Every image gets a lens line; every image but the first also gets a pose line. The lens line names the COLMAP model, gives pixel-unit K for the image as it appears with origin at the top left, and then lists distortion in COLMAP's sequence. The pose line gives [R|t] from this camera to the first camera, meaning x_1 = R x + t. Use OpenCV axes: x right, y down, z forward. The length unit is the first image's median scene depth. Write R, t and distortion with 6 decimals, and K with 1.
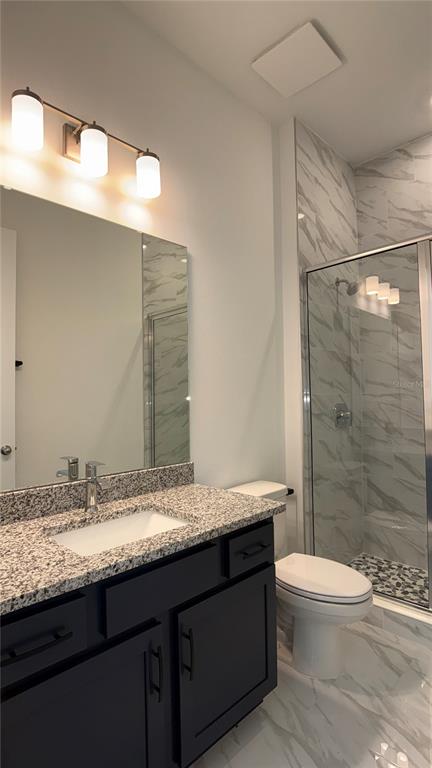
lens RADIAL K [[401.3, 0, 216.0], [0, 401.3, 384.0], [0, 0, 1]] dist [-0.001744, -0.000842]
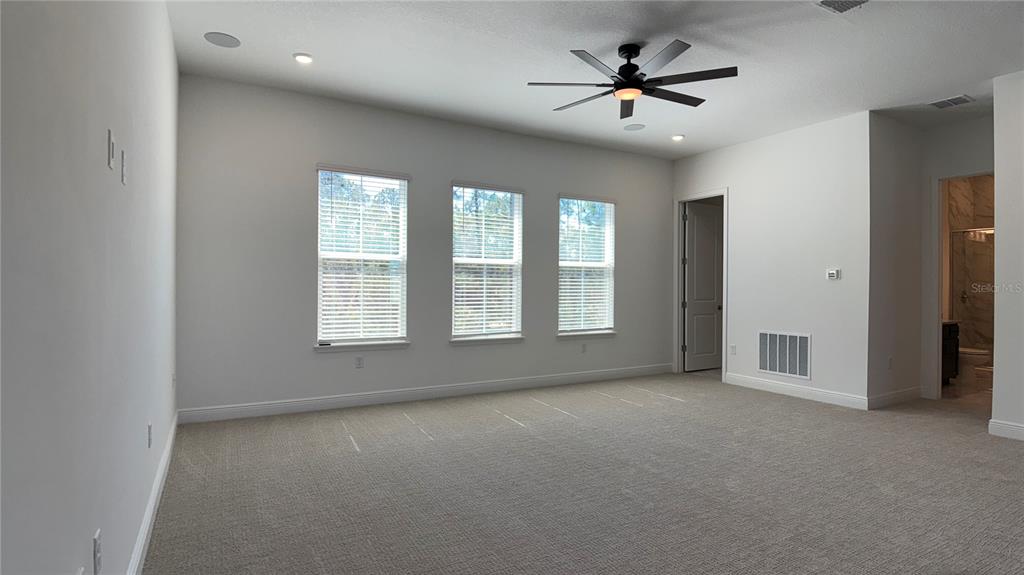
lens RADIAL K [[535.0, 0, 512.0], [0, 535.0, 287.5], [0, 0, 1]] dist [-0.001744, -0.000842]
pose [[0.969044, 0.019512, -0.246115, -1.209199], [-0.011642, 0.999374, 0.033393, -0.030616], [0.246613, -0.029494, 0.968665, -2.141613]]
